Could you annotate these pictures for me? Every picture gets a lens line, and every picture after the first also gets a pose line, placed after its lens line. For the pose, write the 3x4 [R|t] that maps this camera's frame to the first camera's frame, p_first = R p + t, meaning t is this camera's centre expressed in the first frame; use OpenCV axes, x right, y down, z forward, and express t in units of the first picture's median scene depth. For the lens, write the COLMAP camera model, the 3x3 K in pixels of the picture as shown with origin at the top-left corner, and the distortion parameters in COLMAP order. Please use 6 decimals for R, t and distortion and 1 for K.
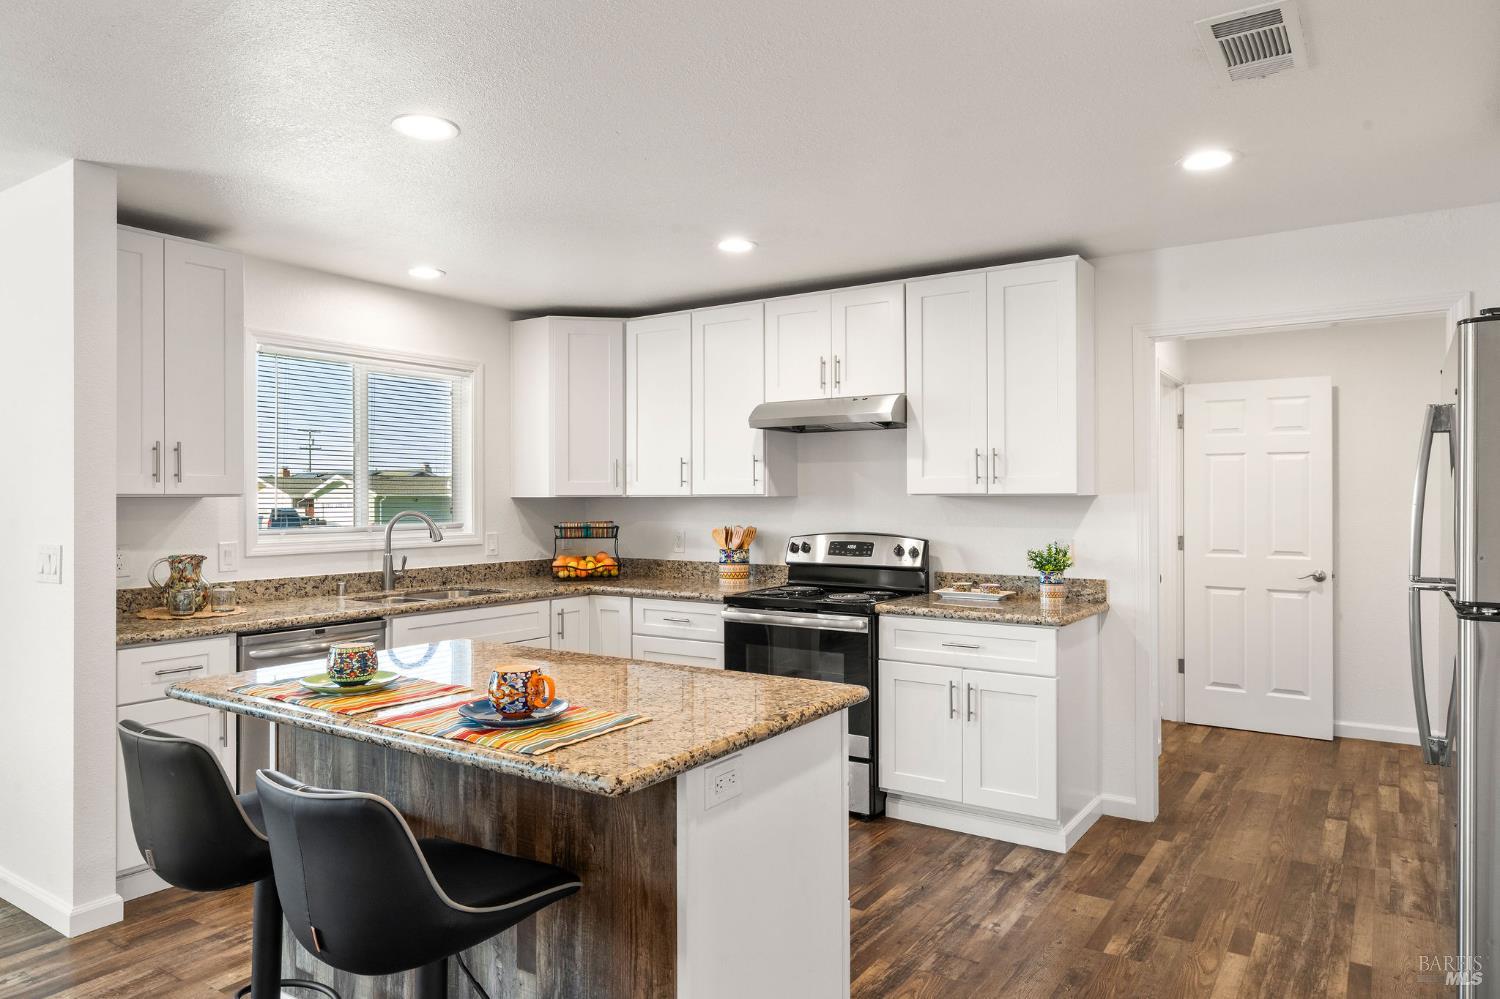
lens RADIAL K [[961.7, 0, 748.7], [0, 961.7, 491.6], [0, 0, 1]] dist [0.004233, 0.000775]
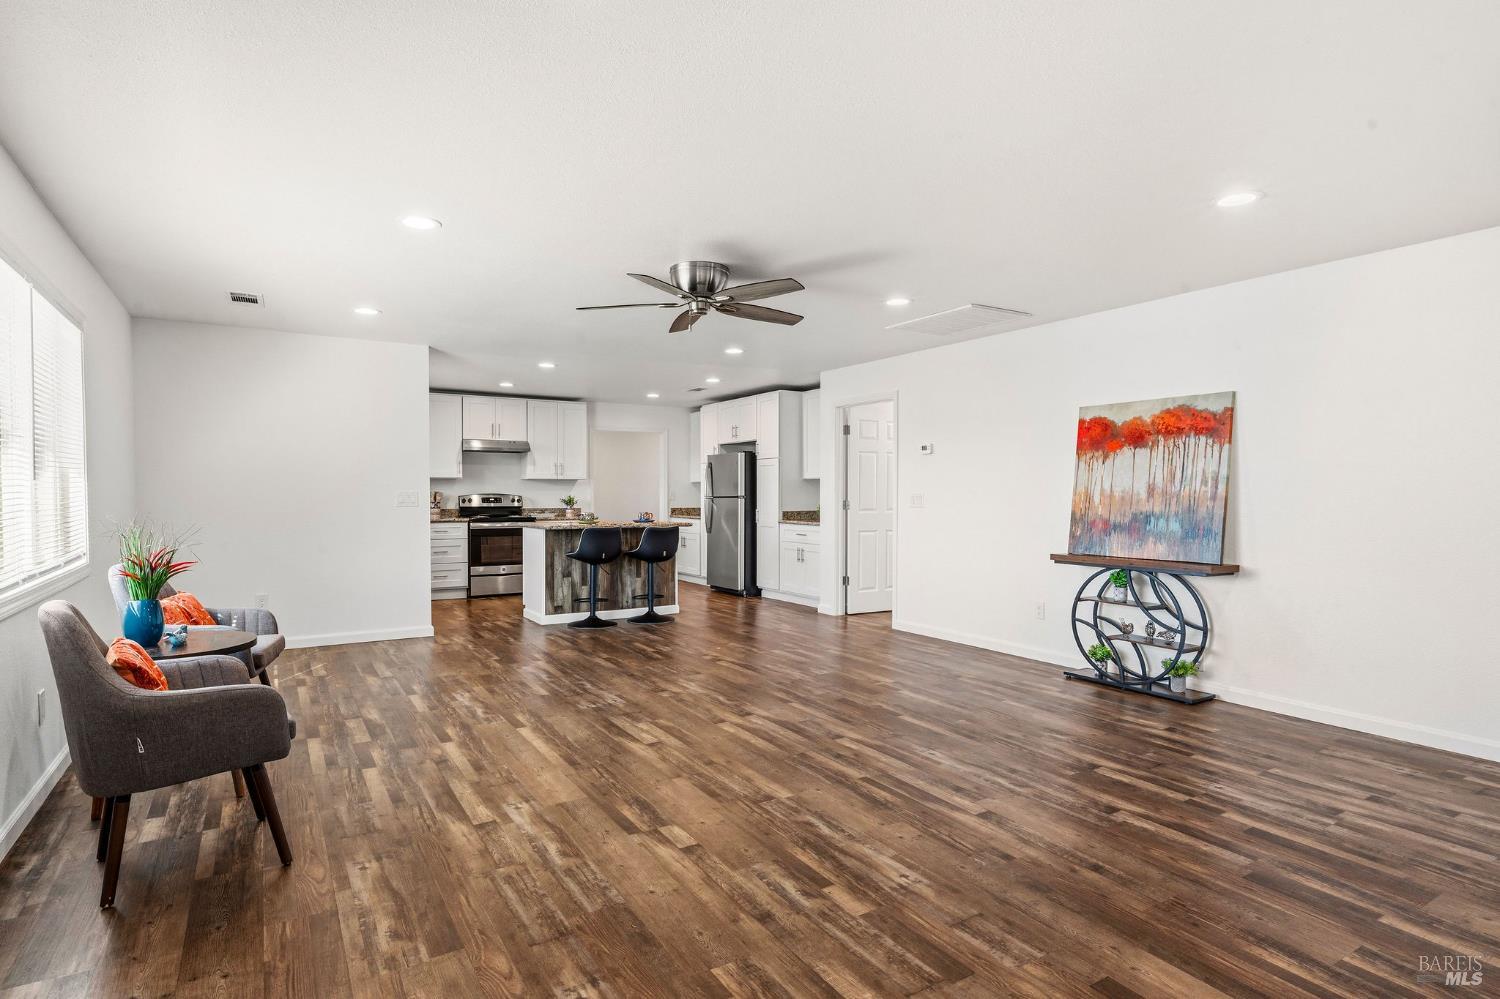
lens RADIAL K [[795.6, 0, 749.6], [0, 795.6, 502.1], [0, 0, 1]] dist [0.010234, -0.001403]
pose [[0.405899, -0.007549, 0.913887, -1.521203], [-0.008248, 0.999895, 0.011922, 0.034414], [-0.913881, -0.012377, 0.405794, -0.452885]]
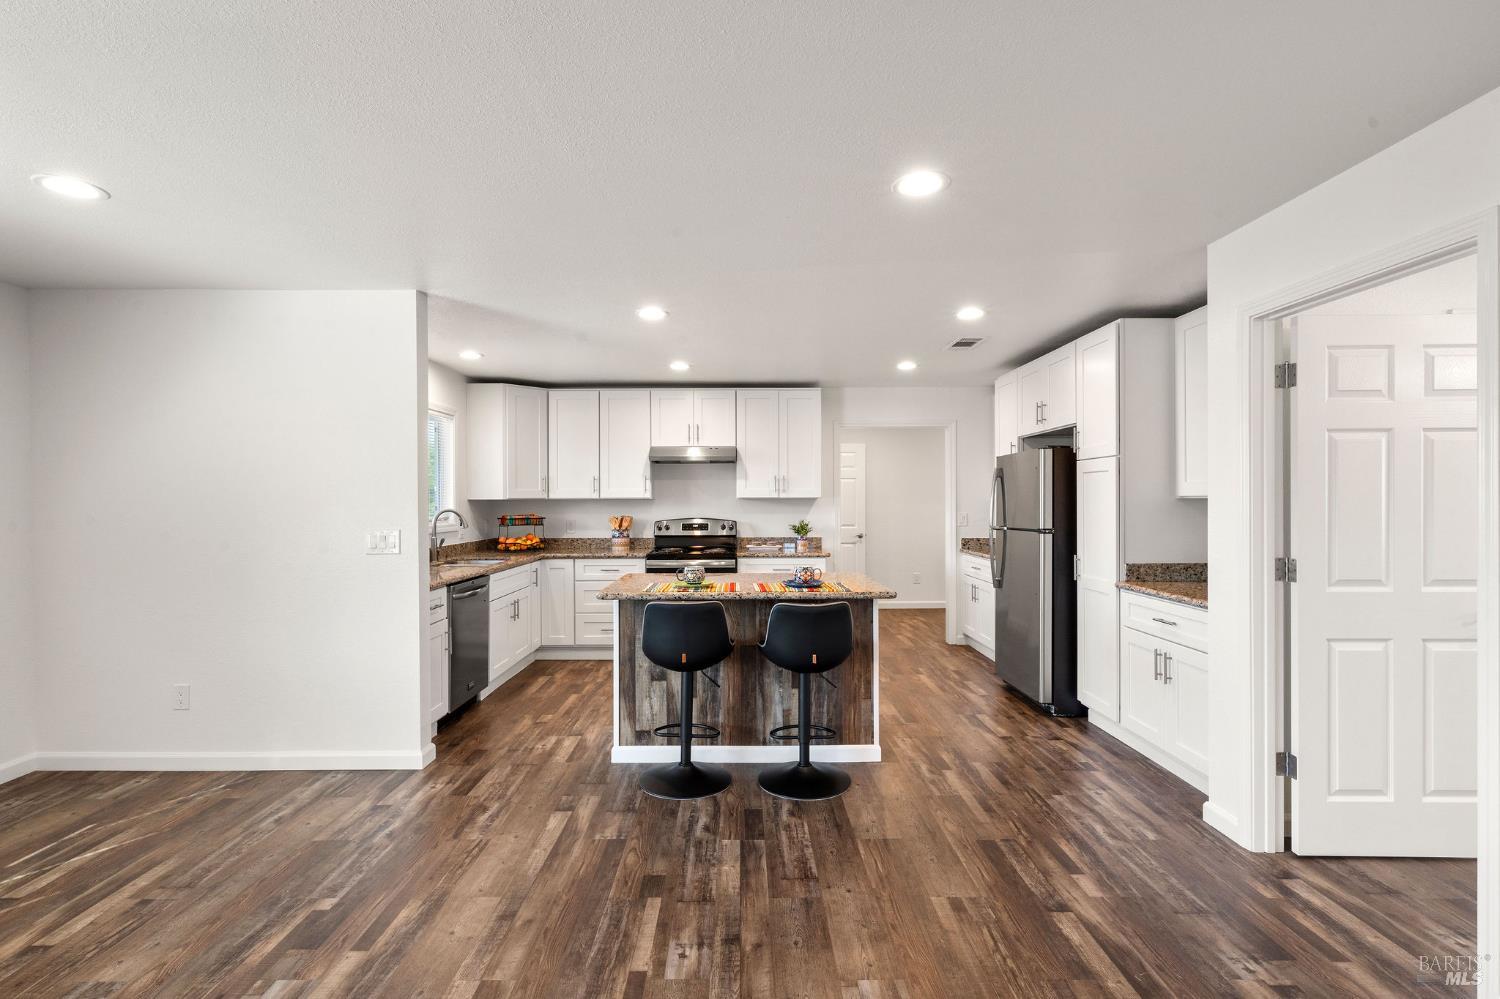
lens RADIAL K [[693.1, 0, 748.9], [0, 693.1, 501.2], [0, 0, 1]] dist [0.001246, -0.000551]
pose [[0.825088, -0.001150, 0.565003, -0.573918], [-0.002821, 0.999977, 0.006155, 0.000921], [-0.564997, -0.006672, 0.825066, -0.173491]]
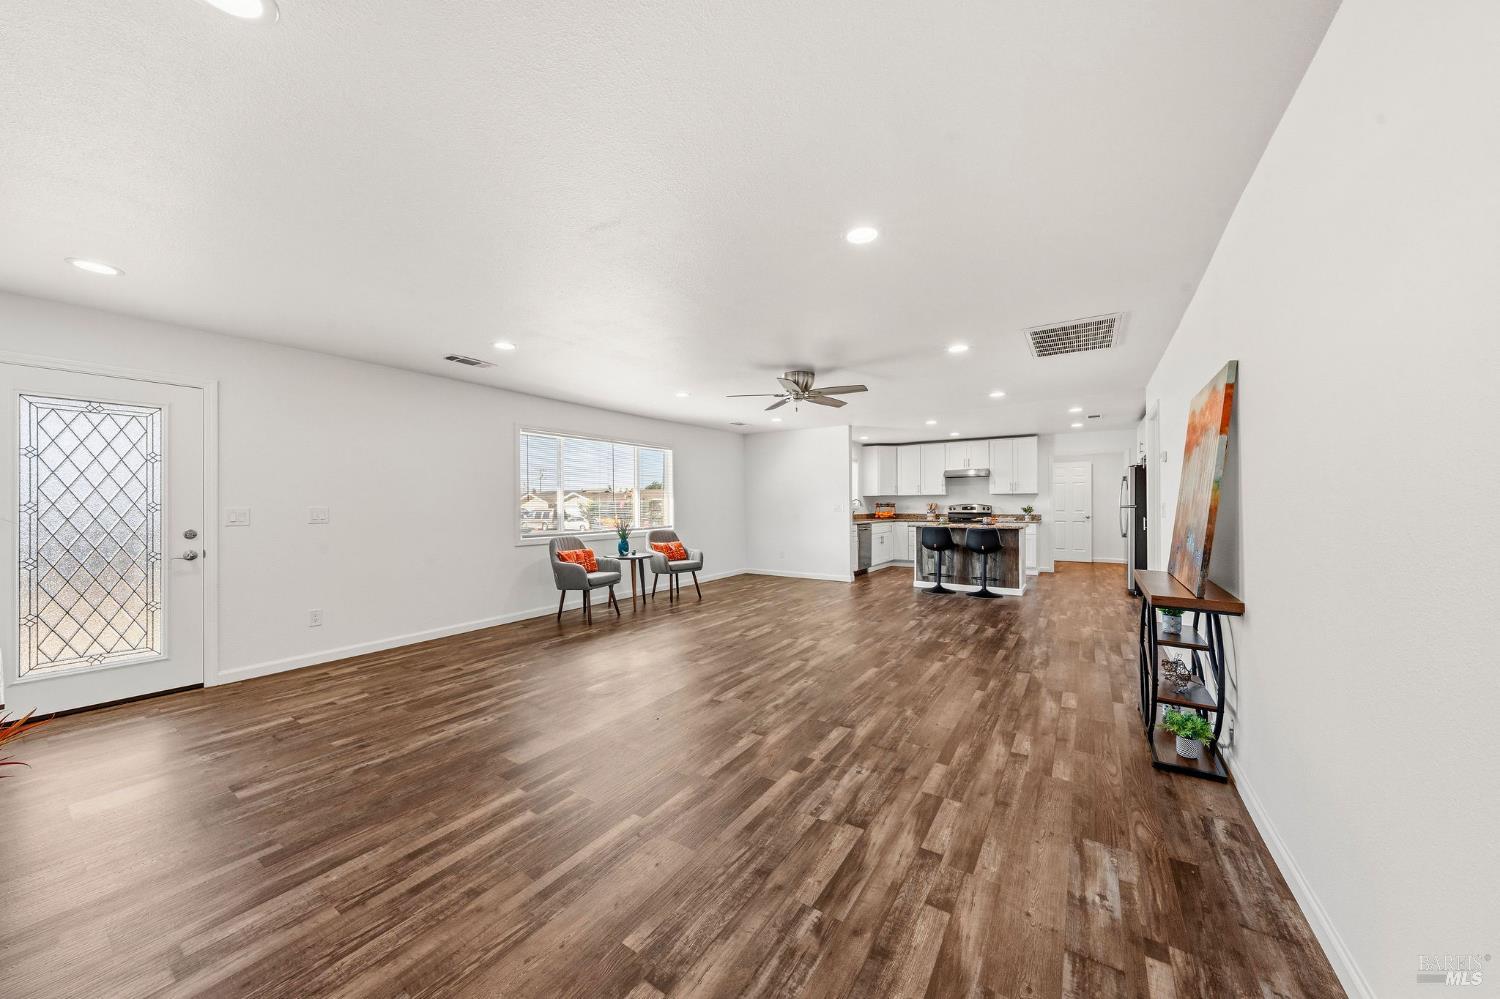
lens RADIAL K [[515.9, 0, 740.2], [0, 515.9, 504.0], [0, 0, 1]] dist [-0.006664, -0.000187]
pose [[0.999961, -0.002376, -0.008483, -0.792987], [0.002419, 0.999985, 0.004972, 0.029564], [0.008471, -0.004993, 0.999952, -1.068063]]
